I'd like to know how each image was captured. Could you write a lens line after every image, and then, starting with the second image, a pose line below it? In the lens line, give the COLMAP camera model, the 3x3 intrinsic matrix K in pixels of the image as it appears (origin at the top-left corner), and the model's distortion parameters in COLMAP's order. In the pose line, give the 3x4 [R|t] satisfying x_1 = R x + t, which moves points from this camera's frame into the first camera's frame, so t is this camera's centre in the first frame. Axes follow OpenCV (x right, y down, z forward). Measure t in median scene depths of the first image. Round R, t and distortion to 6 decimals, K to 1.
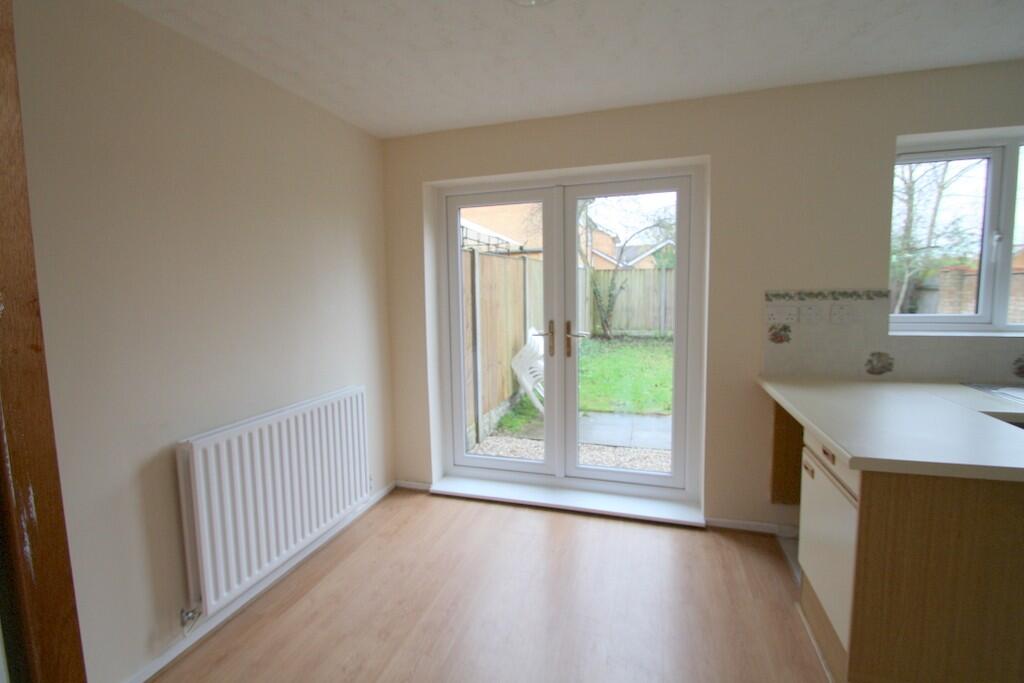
lens RADIAL K [[465.9, 0, 511.3], [0, 465.9, 337.2], [0, 0, 1]] dist [-0.016458, -0.000714]
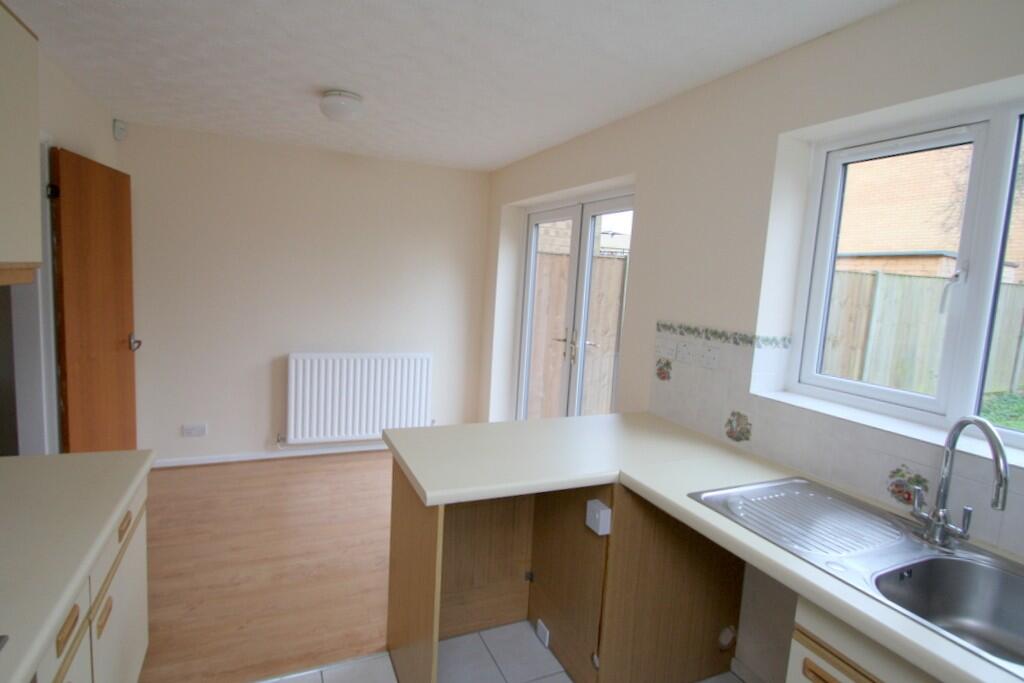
lens RADIAL K [[522.8, 0, 510.2], [0, 522.8, 342.3], [0, 0, 1]] dist [0.001366, 0.000185]
pose [[0.669452, 0.152612, -0.727010, 1.118118], [-0.150374, 0.986249, 0.068562, -0.084365], [0.727476, 0.063425, 0.683195, 0.096769]]
